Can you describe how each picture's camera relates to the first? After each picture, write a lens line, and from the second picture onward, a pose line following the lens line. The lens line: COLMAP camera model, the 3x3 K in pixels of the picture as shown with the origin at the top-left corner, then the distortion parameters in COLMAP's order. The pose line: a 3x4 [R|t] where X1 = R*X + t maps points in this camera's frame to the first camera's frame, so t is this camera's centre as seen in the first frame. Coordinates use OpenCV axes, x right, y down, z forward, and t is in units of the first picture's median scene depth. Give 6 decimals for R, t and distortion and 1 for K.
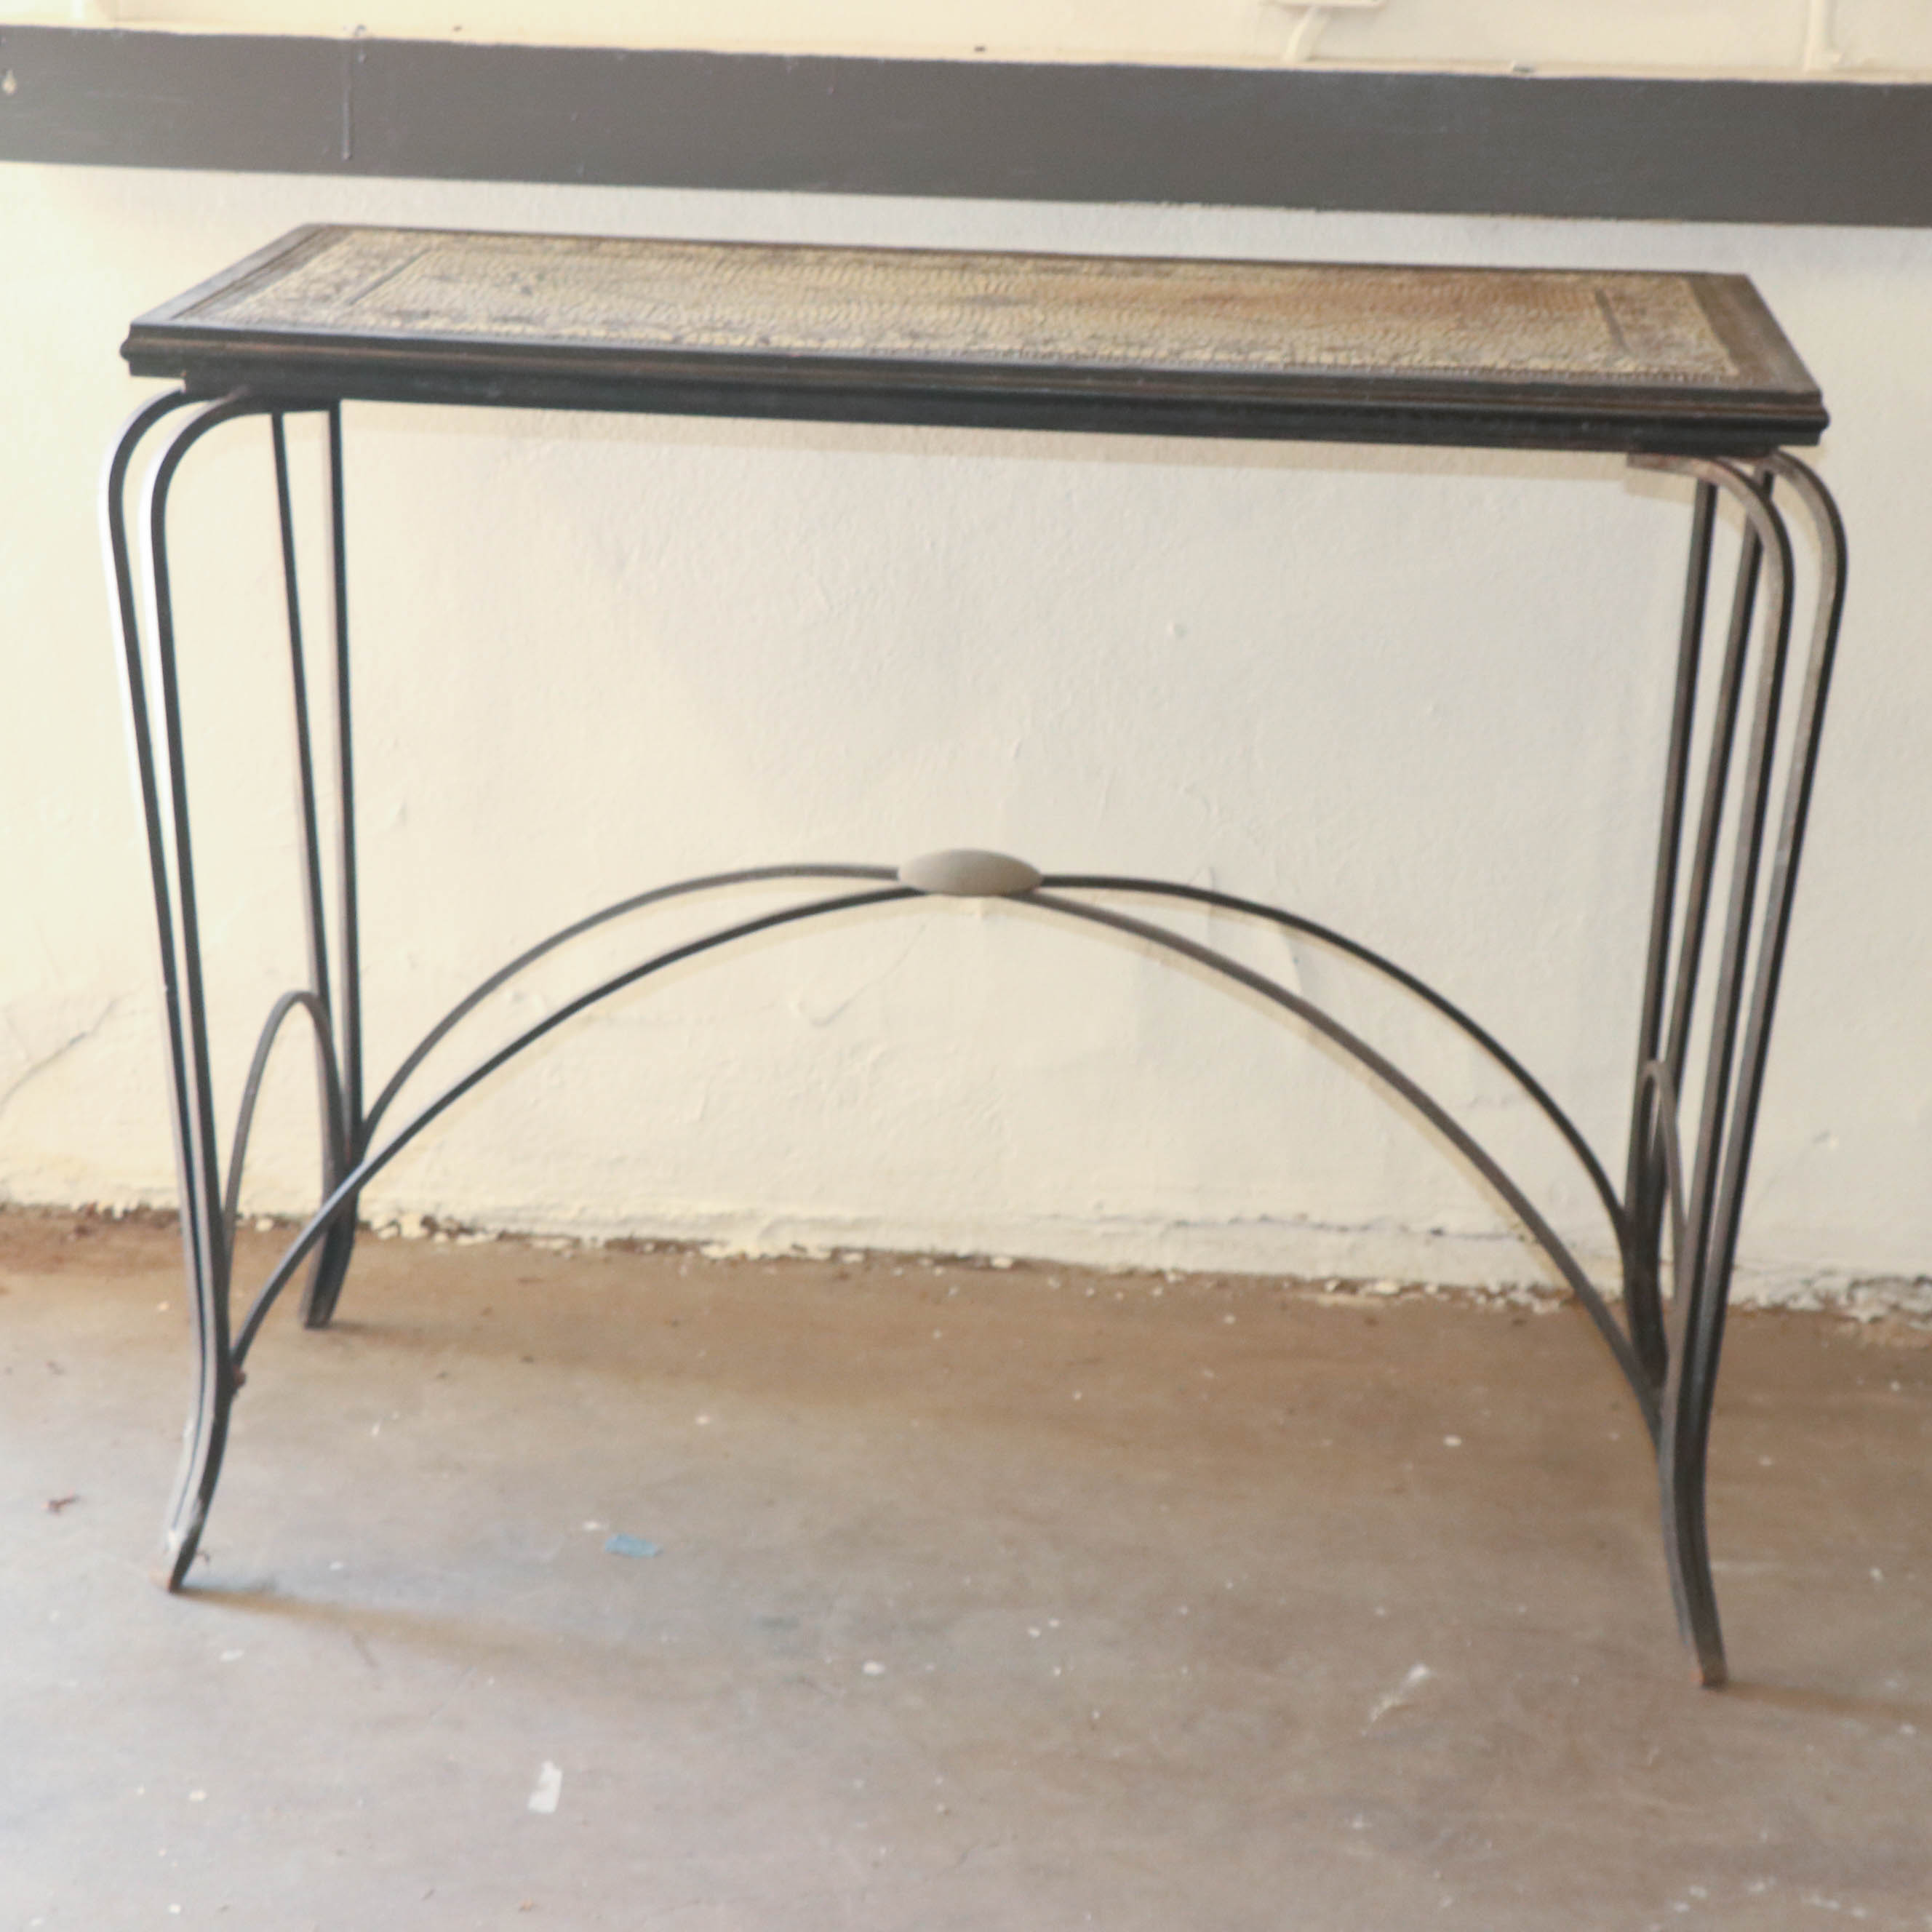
lens RADIAL K [[4196.7, 0, 966.0], [0, 4196.7, 966.0], [0, 0, 1]] dist [0.008720, 0.260707]
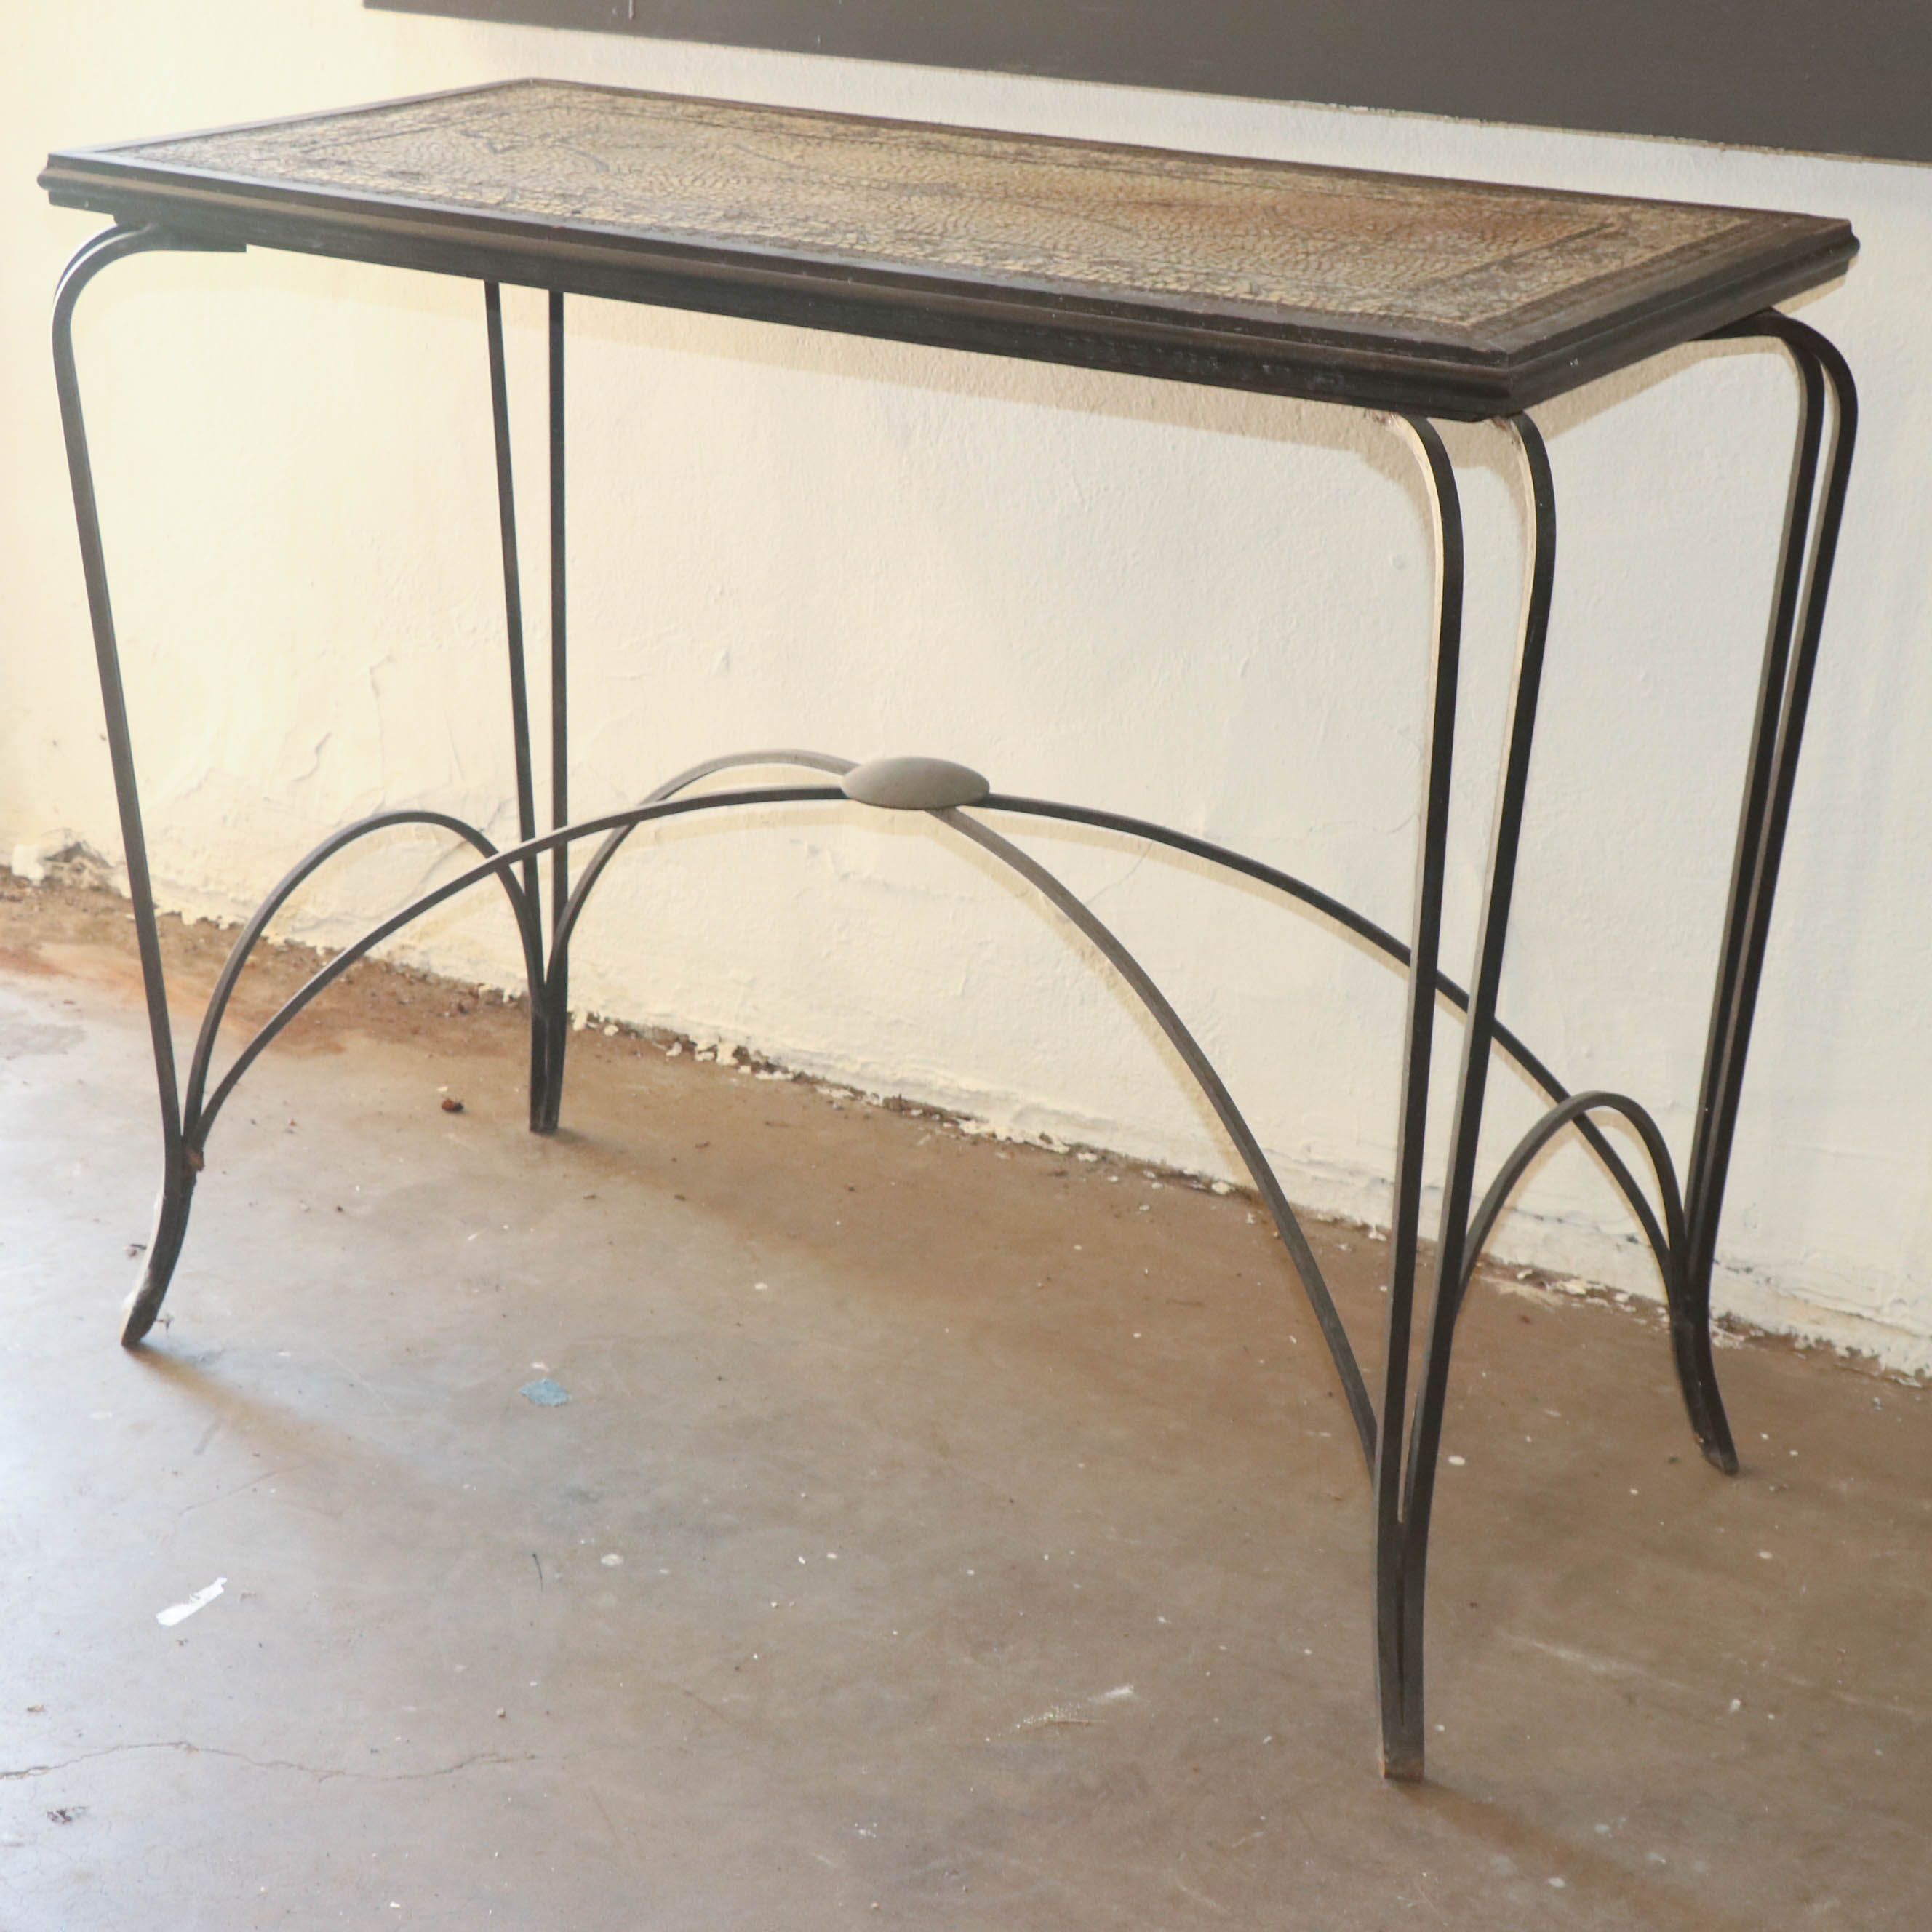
lens RADIAL K [[3794.2, 0, 966.0], [0, 3794.2, 966.0], [0, 0, 1]] dist [-0.025278, 0.366246]
pose [[0.889368, 0.152022, -0.431177, 0.331348], [-0.131086, 0.988293, 0.078062, -0.042092], [0.437996, -0.012905, 0.898884, 0.180841]]
